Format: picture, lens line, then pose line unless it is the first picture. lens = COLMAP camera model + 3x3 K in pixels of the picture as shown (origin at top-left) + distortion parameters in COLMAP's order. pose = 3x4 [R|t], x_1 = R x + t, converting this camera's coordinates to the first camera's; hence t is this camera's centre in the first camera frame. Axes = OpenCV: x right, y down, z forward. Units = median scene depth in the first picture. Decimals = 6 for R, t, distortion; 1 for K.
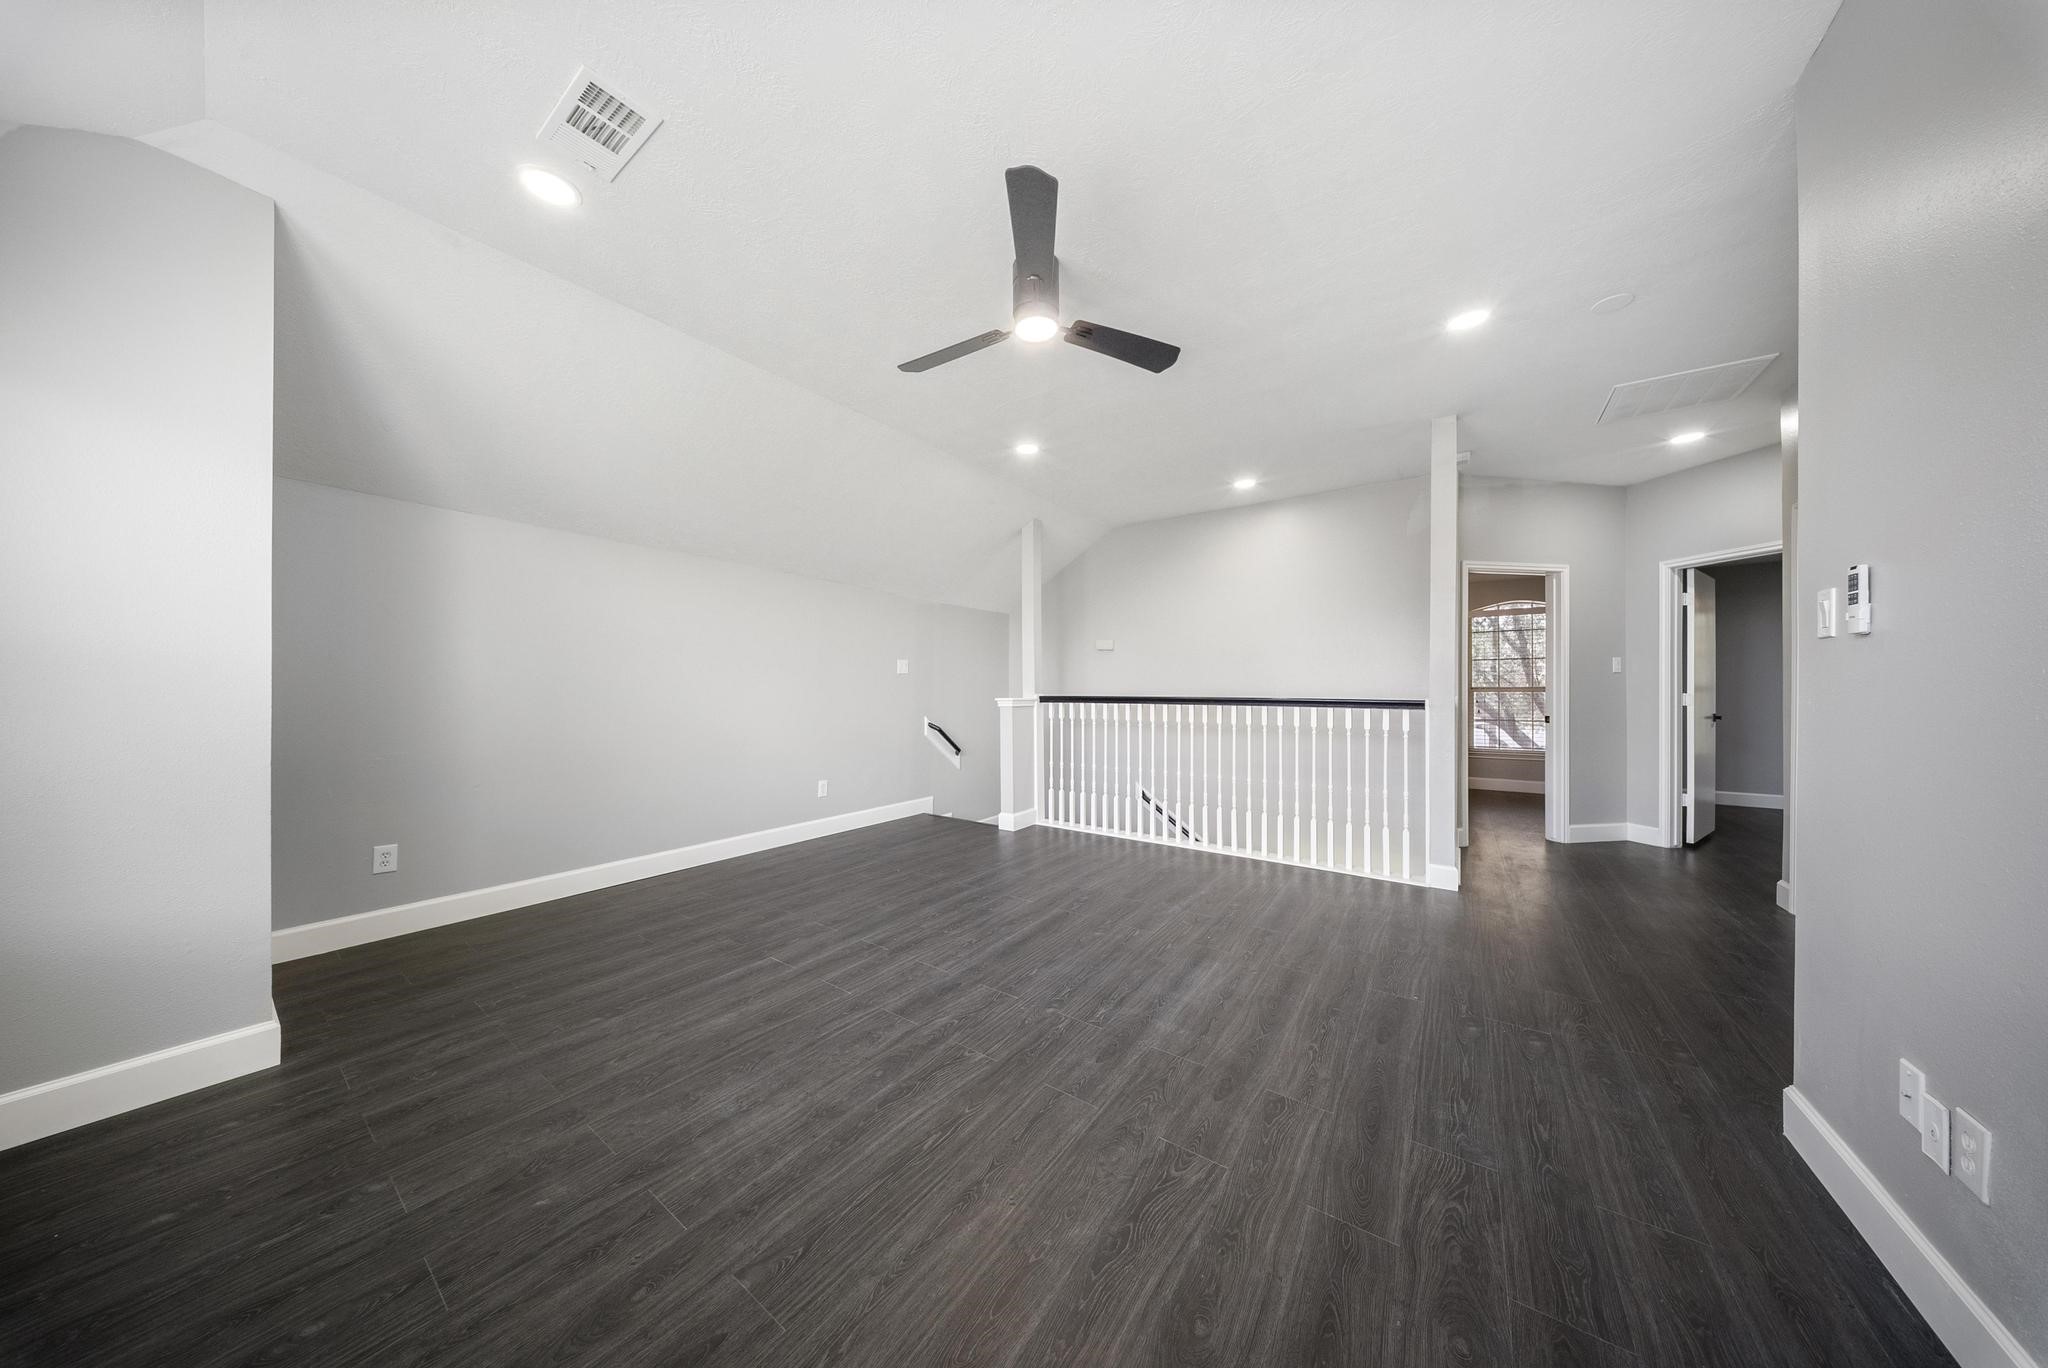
lens RADIAL K [[603.5, 0, 1024.9], [0, 603.5, 693.3], [0, 0, 1]] dist [-0.008148, -0.000114]
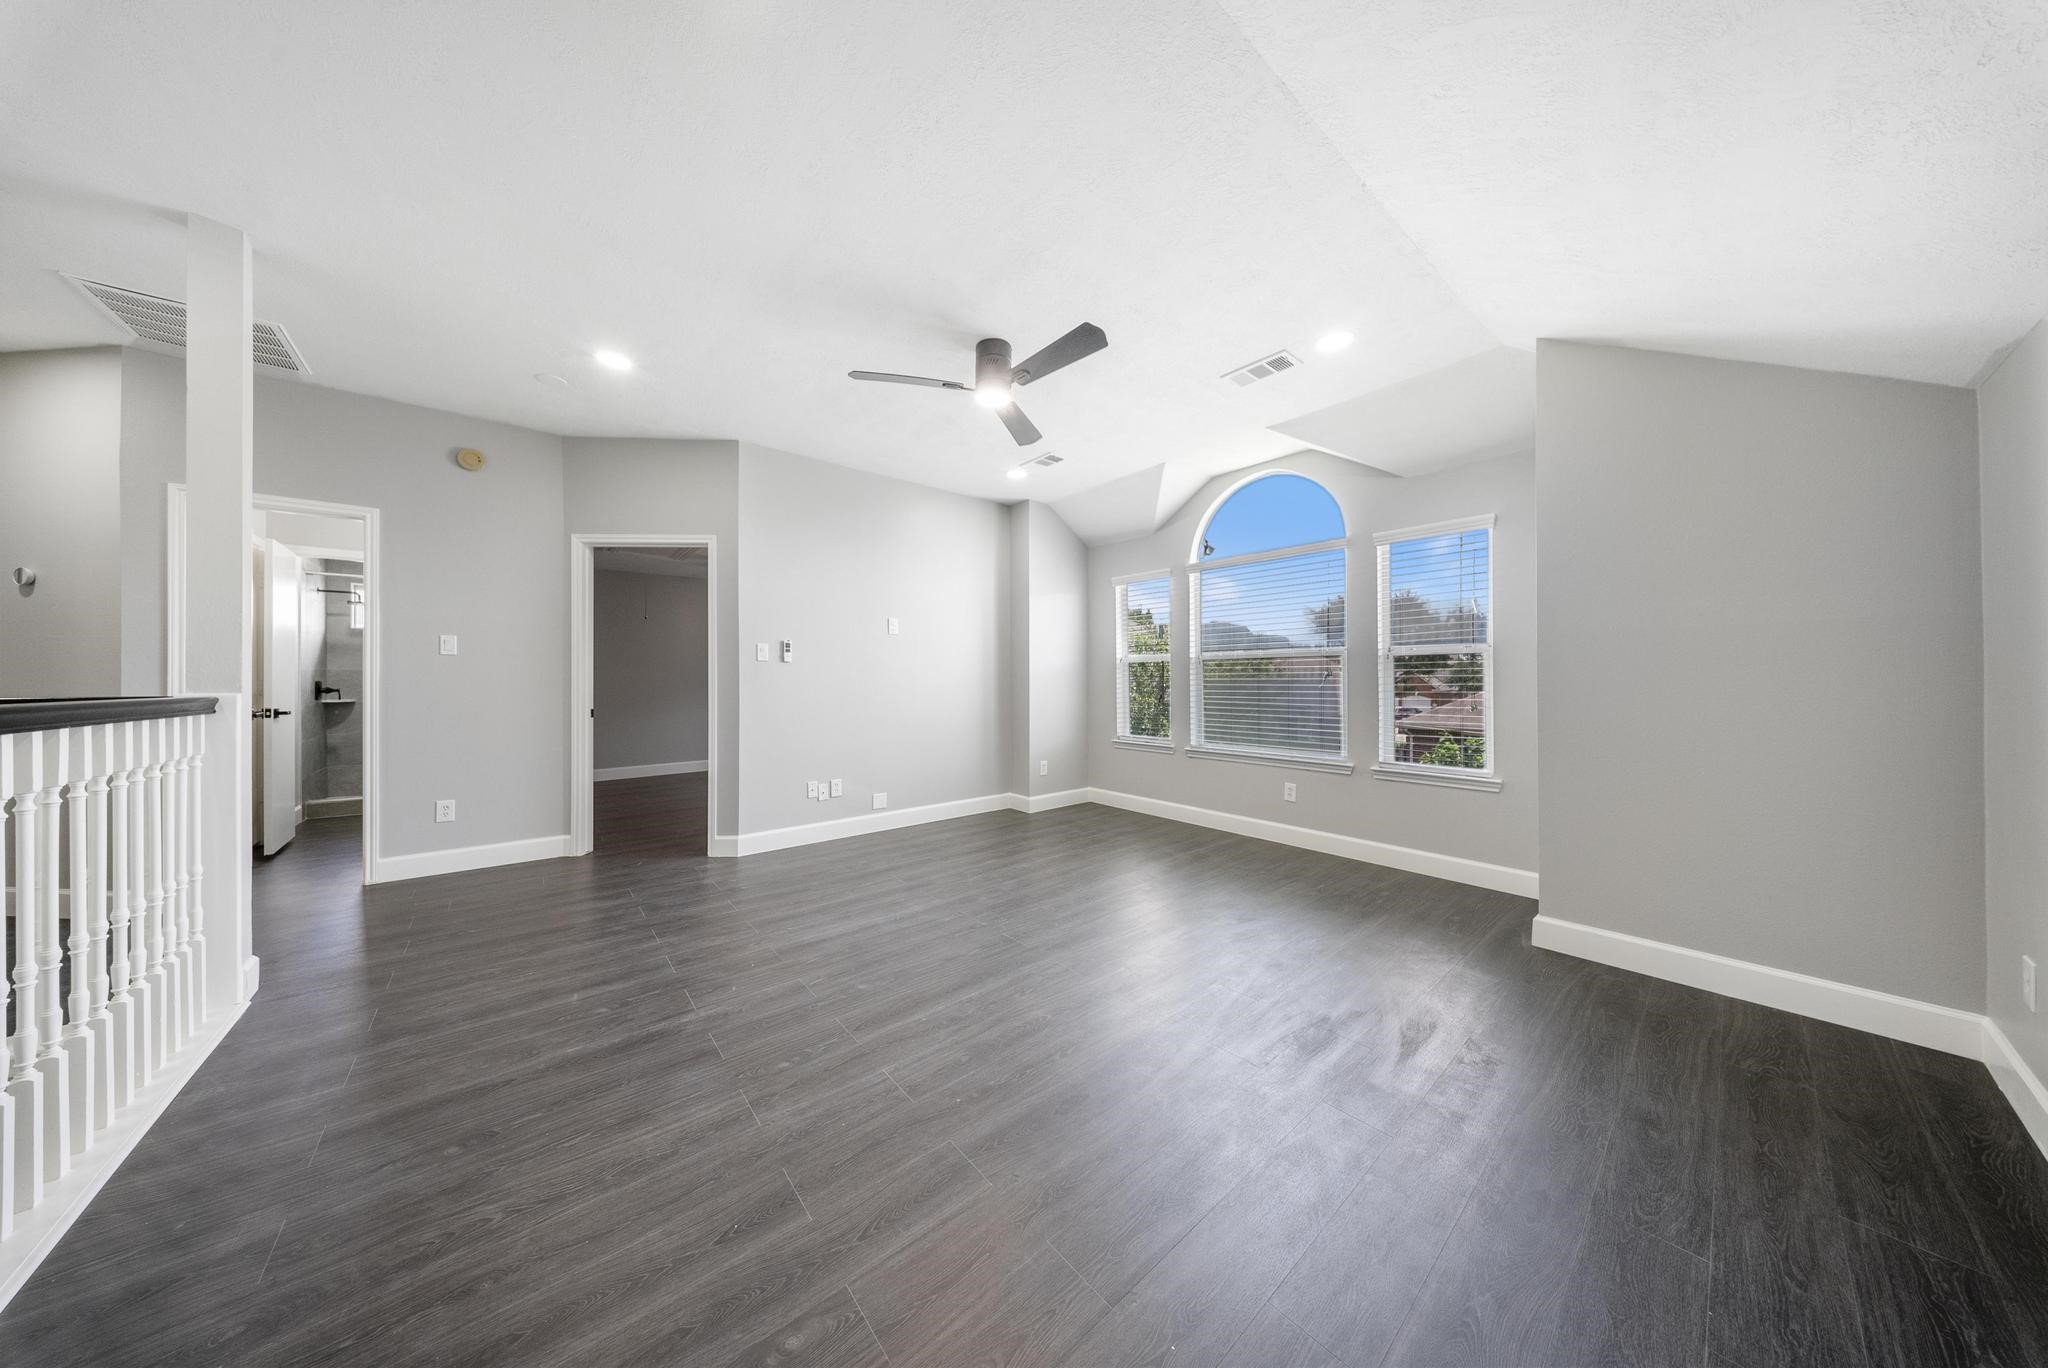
lens RADIAL K [[603.5, 0, 1029.1], [0, 603.5, 676.8], [0, 0, 1]] dist [-0.008148, -0.000114]
pose [[-0.969247, -0.003514, 0.246065, -0.363403], [-0.002419, 0.999986, 0.004754, -0.015378], [-0.246079, 0.004013, -0.969242, 2.183113]]
